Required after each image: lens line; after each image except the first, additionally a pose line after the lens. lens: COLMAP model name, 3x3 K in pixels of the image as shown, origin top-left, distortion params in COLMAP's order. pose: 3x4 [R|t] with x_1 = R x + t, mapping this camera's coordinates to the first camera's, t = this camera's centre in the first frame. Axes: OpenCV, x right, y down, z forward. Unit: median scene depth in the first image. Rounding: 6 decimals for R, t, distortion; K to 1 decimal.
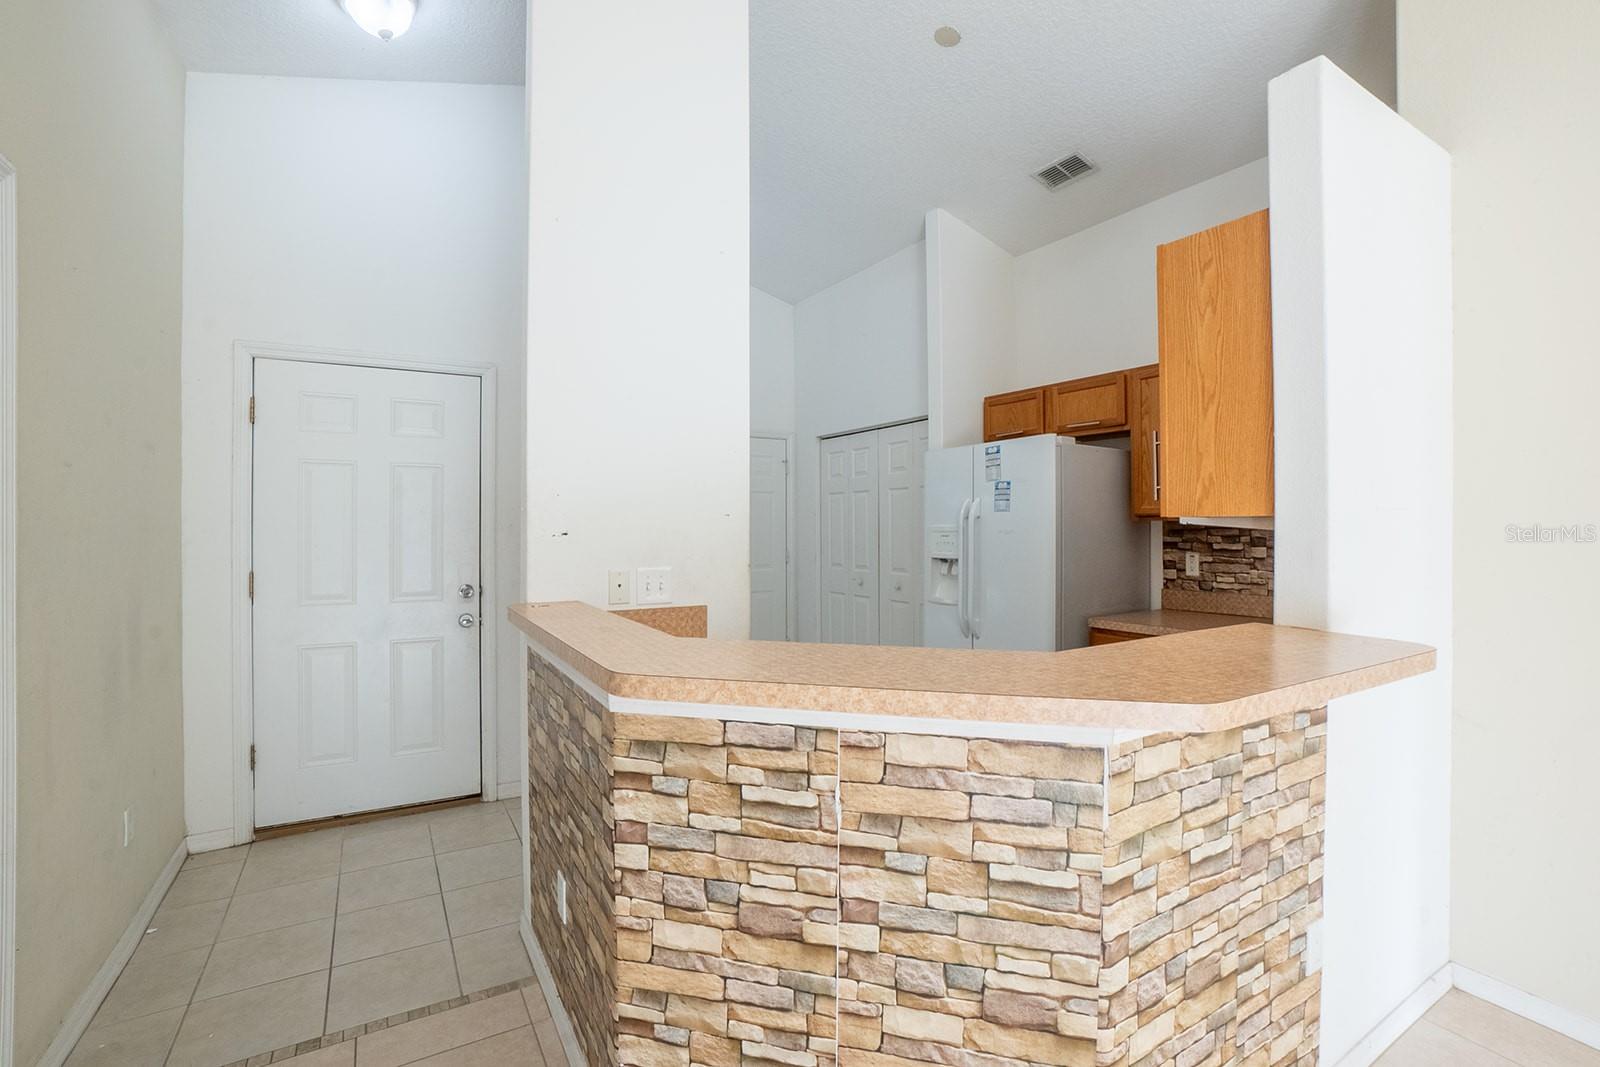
lens RADIAL K [[703.9, 0, 800.9], [0, 703.9, 529.1], [0, 0, 1]] dist [-0.041006, 0.002302]
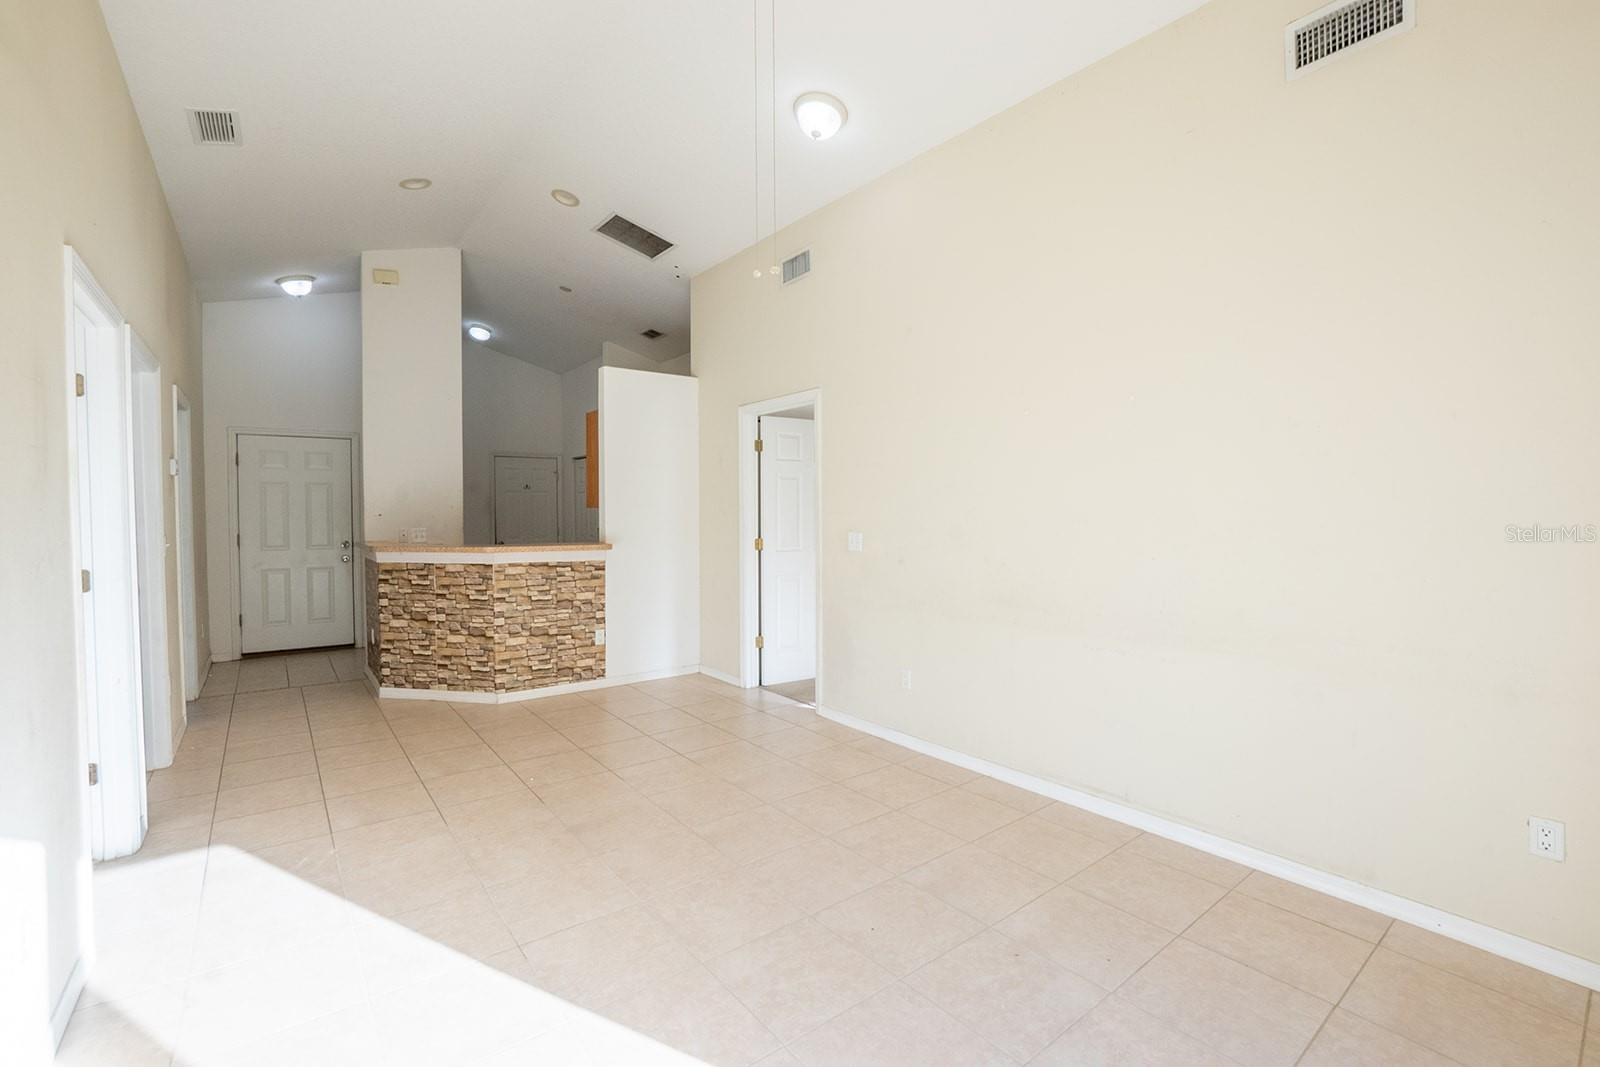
lens RADIAL K [[703.9, 0, 796.2], [0, 703.9, 536.2], [0, 0, 1]] dist [-0.041006, 0.002302]
pose [[0.994685, -0.005666, 0.102806, 1.525647], [0.002700, 0.999577, 0.028970, 0.024738], [-0.102926, -0.028539, 0.994279, -2.806430]]
